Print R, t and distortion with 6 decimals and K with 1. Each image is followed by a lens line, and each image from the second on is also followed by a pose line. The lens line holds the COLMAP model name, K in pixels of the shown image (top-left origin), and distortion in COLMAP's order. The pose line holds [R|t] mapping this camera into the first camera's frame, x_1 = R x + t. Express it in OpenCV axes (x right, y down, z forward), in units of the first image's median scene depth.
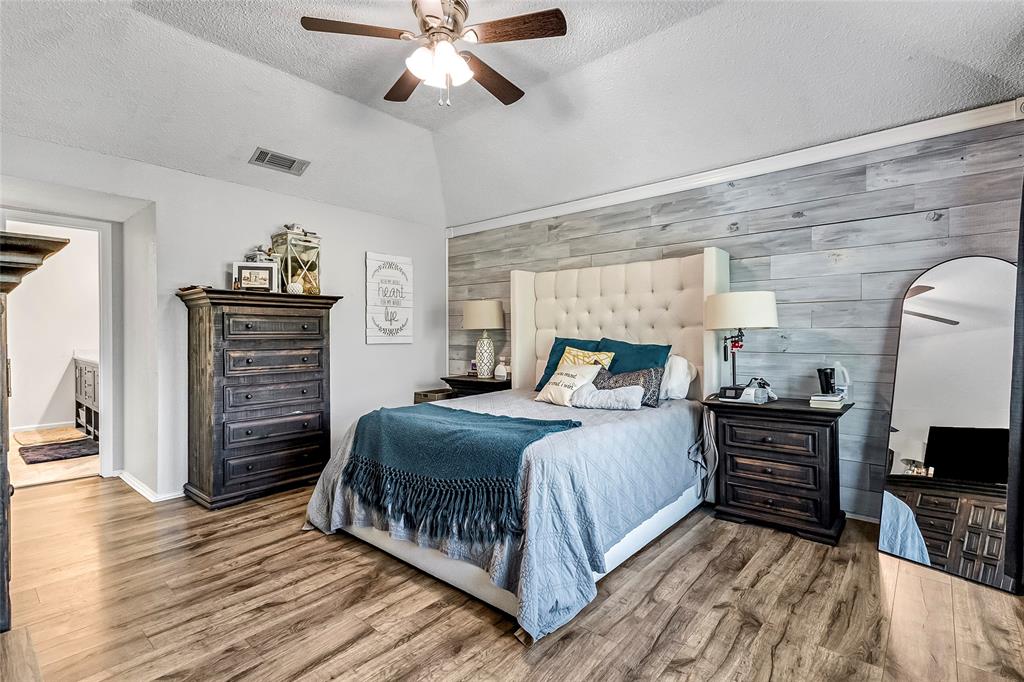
lens RADIAL K [[480.6, 0, 515.7], [0, 480.6, 337.3], [0, 0, 1]] dist [0.017556, -0.000388]
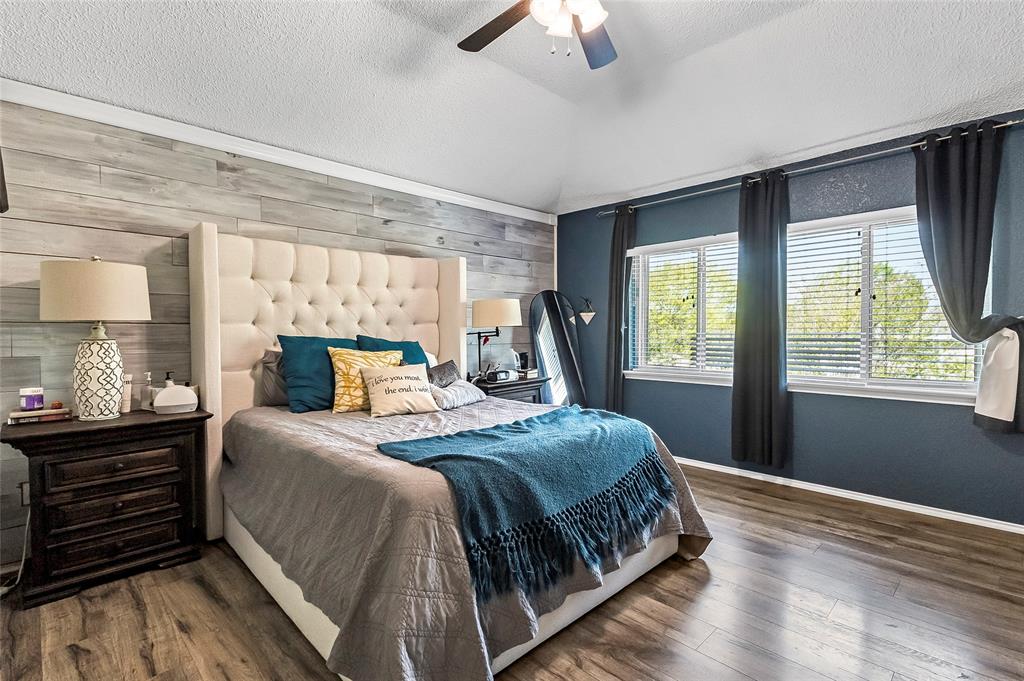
lens RADIAL K [[480.6, 0, 514.7], [0, 480.6, 338.5], [0, 0, 1]] dist [0.017556, -0.000388]
pose [[0.091036, -0.006409, 0.995827, -0.639167], [0.016141, 0.999857, 0.004959, 0.006917], [-0.995717, 0.015622, 0.091127, 0.655358]]
